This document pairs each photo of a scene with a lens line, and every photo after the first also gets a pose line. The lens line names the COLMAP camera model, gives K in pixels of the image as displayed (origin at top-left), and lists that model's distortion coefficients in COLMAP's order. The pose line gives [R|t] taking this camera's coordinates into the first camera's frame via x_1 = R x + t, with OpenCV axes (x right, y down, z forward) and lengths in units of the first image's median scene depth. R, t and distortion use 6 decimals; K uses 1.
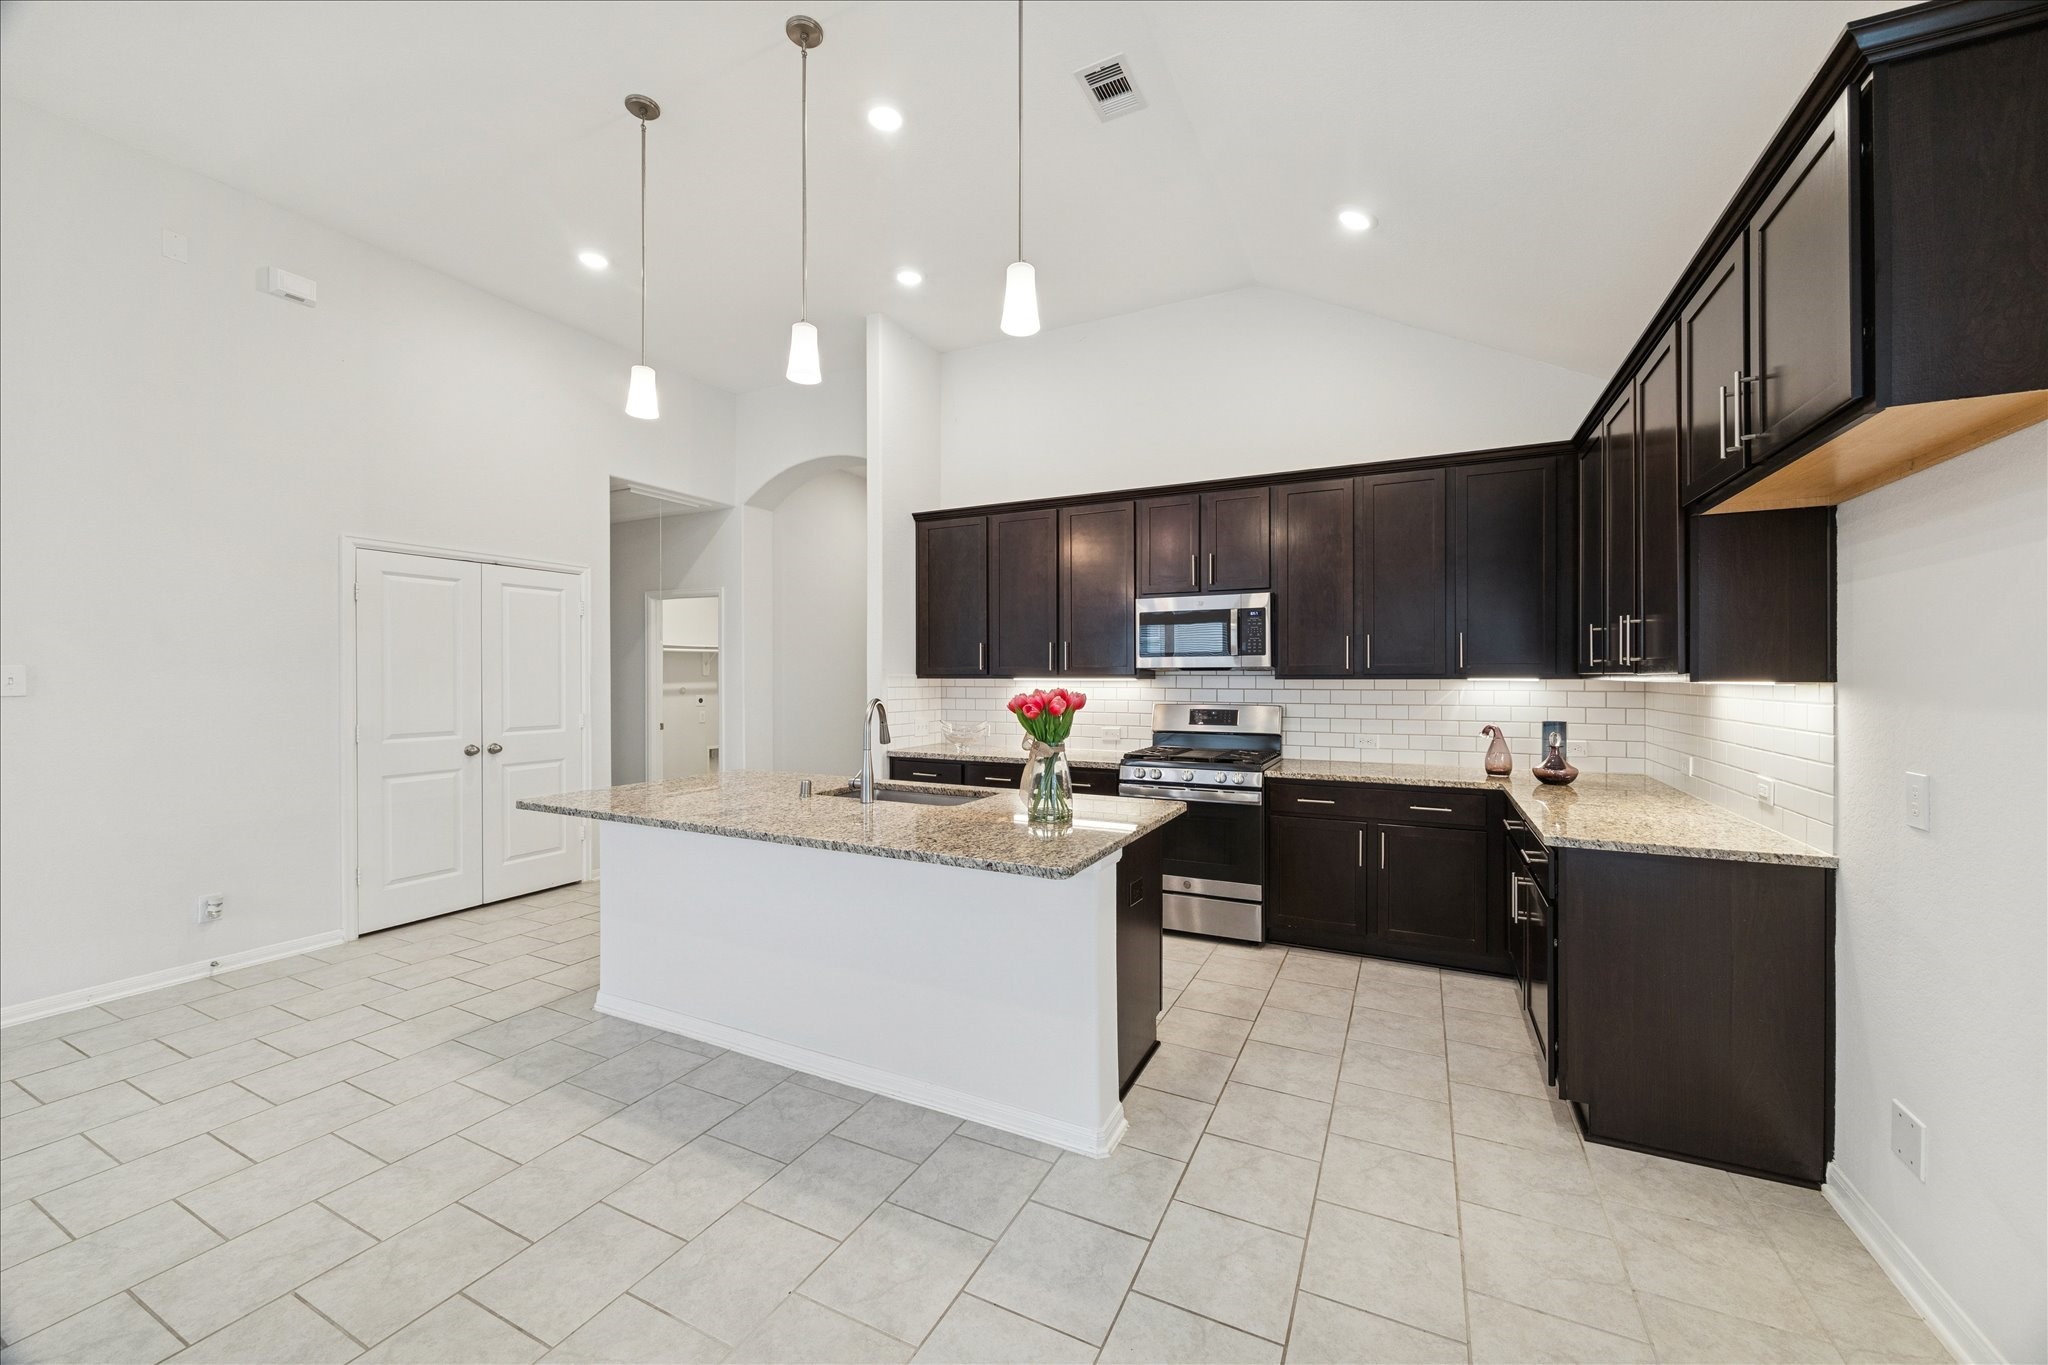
lens RADIAL K [[803.5, 0, 1022.0], [0, 803.5, 711.2], [0, 0, 1]] dist [-0.000257, -0.000097]
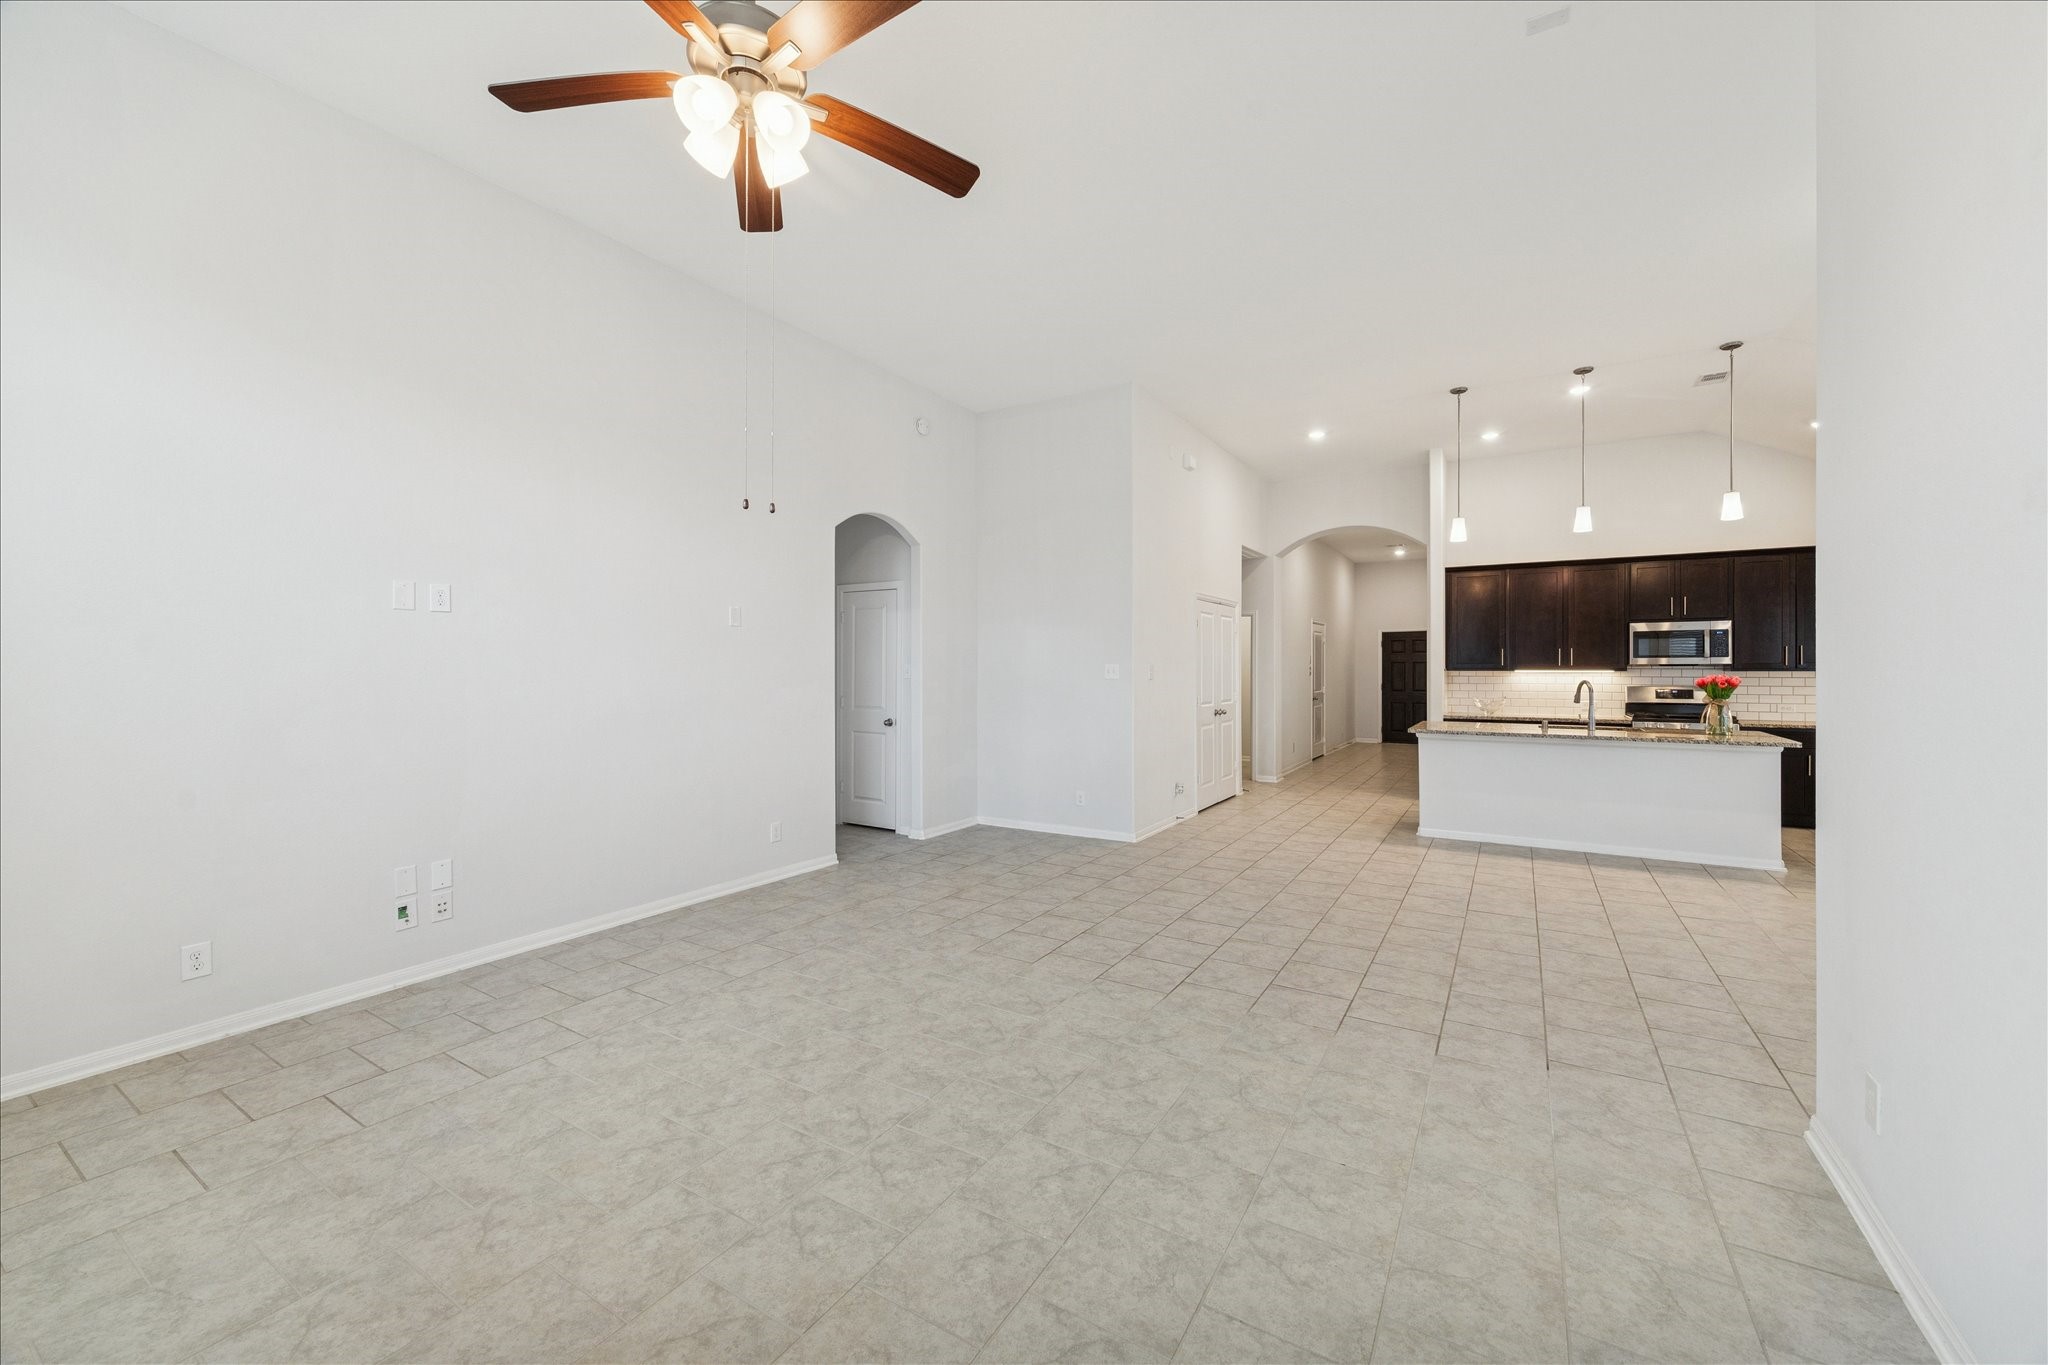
lens RADIAL K [[785.0, 0, 1027.6], [0, 785.0, 686.8], [0, 0, 1]] dist [-0.000265, 0.000099]
pose [[0.998423, 0.000001, -0.056143, -1.091021], [-0.001476, 0.999655, -0.026225, 0.039889], [0.056124, 0.026266, 0.998078, -0.752078]]
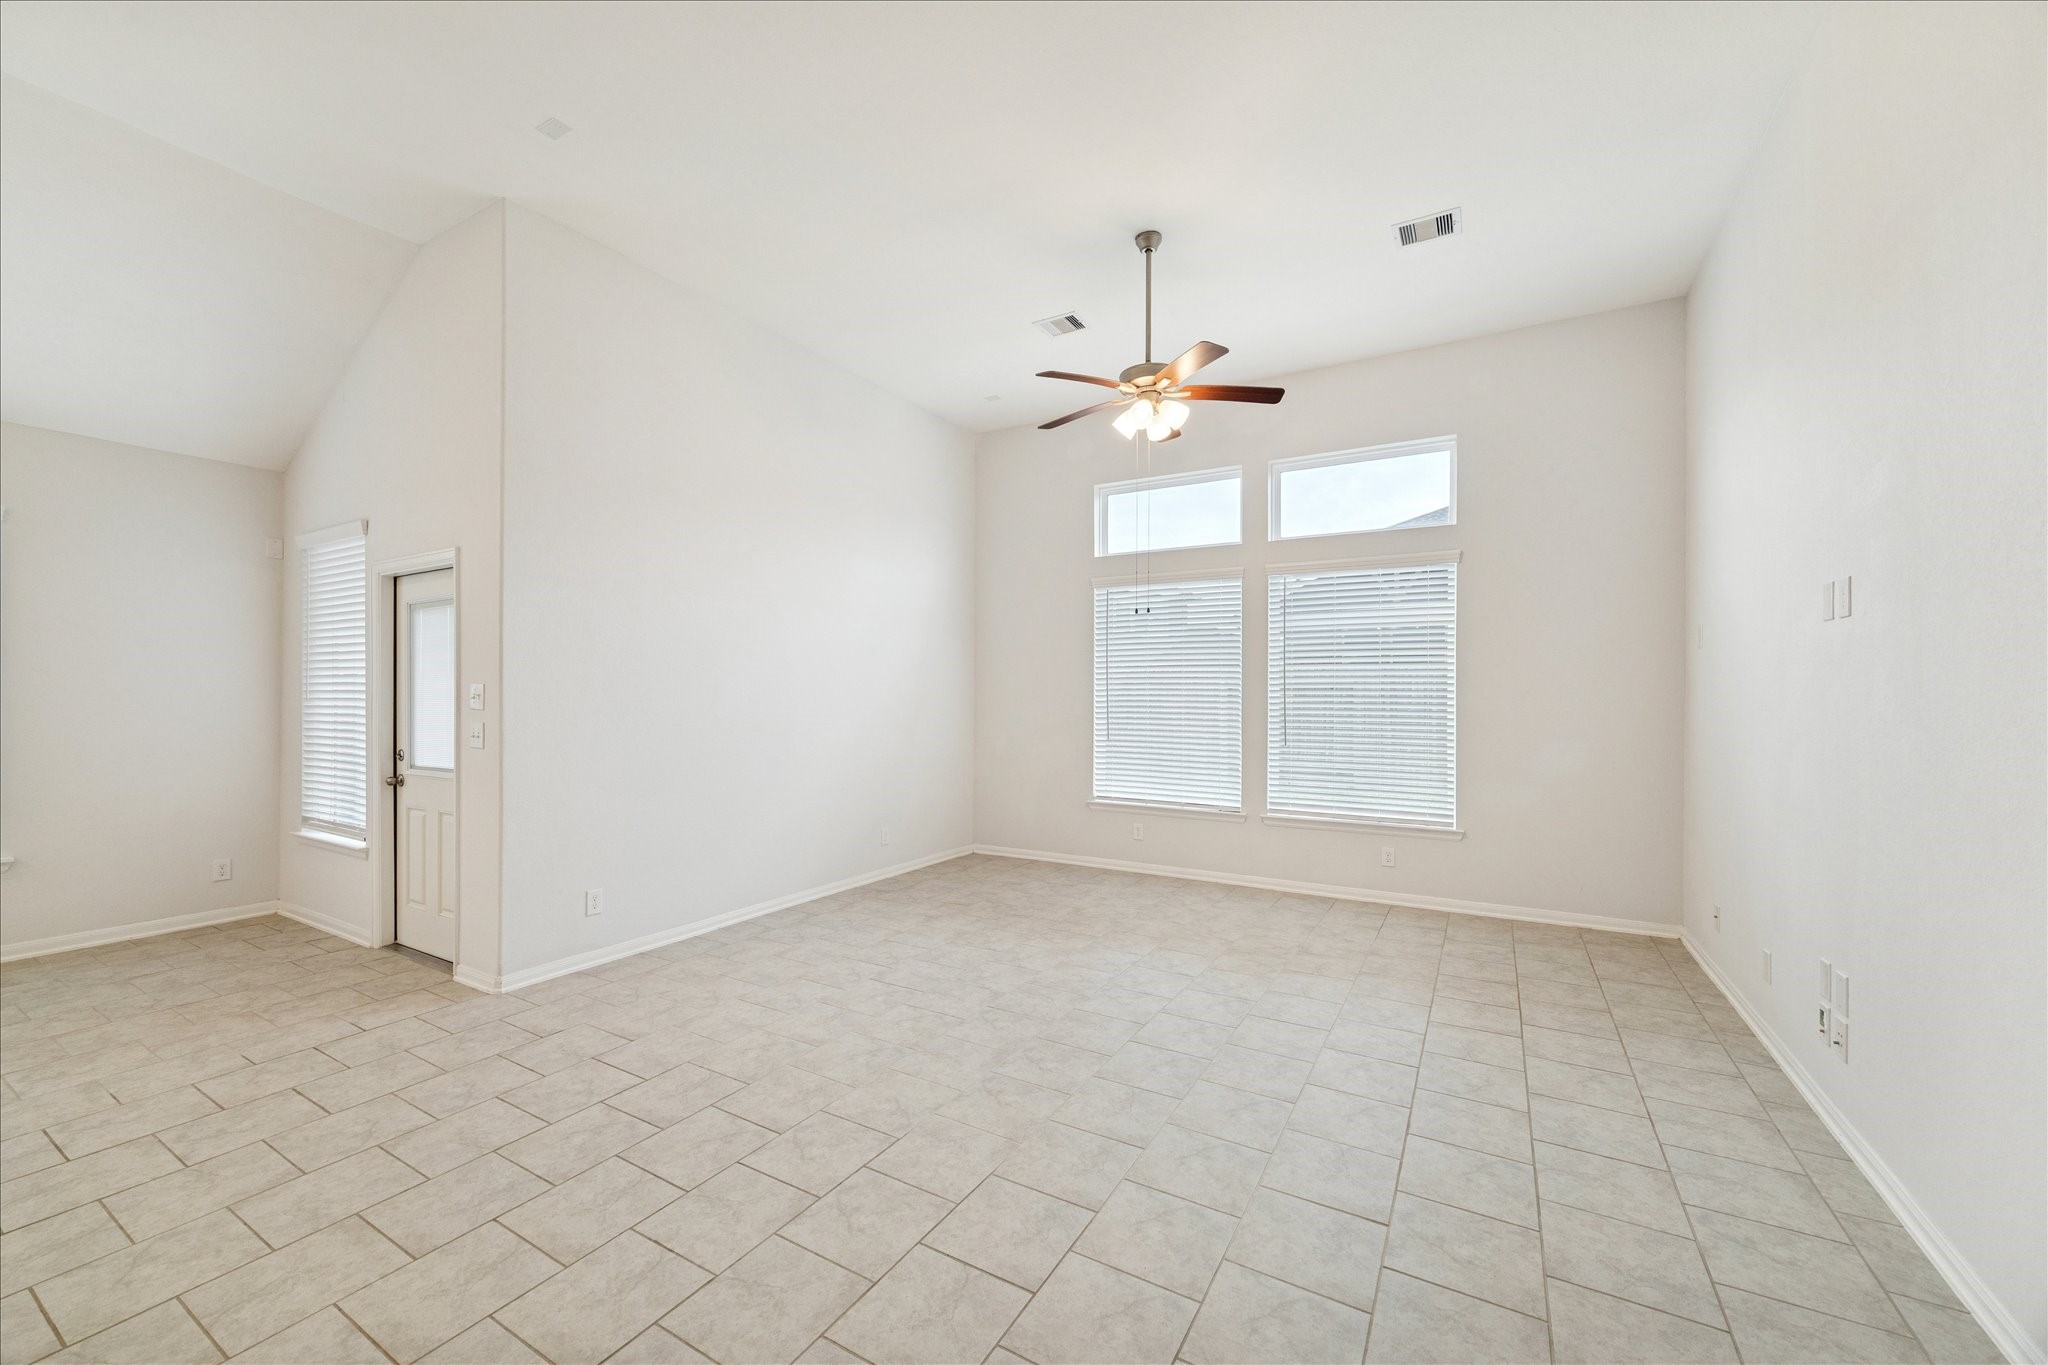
lens RADIAL K [[814.4, 0, 1007.4], [0, 814.4, 682.6], [0, 0, 1]] dist [0.019944, -0.000014]
pose [[-0.998603, -0.002552, 0.052776, -1.172385], [-0.000782, 0.999438, 0.033521, -0.028133], [-0.052831, 0.033433, -0.998044, 0.645915]]
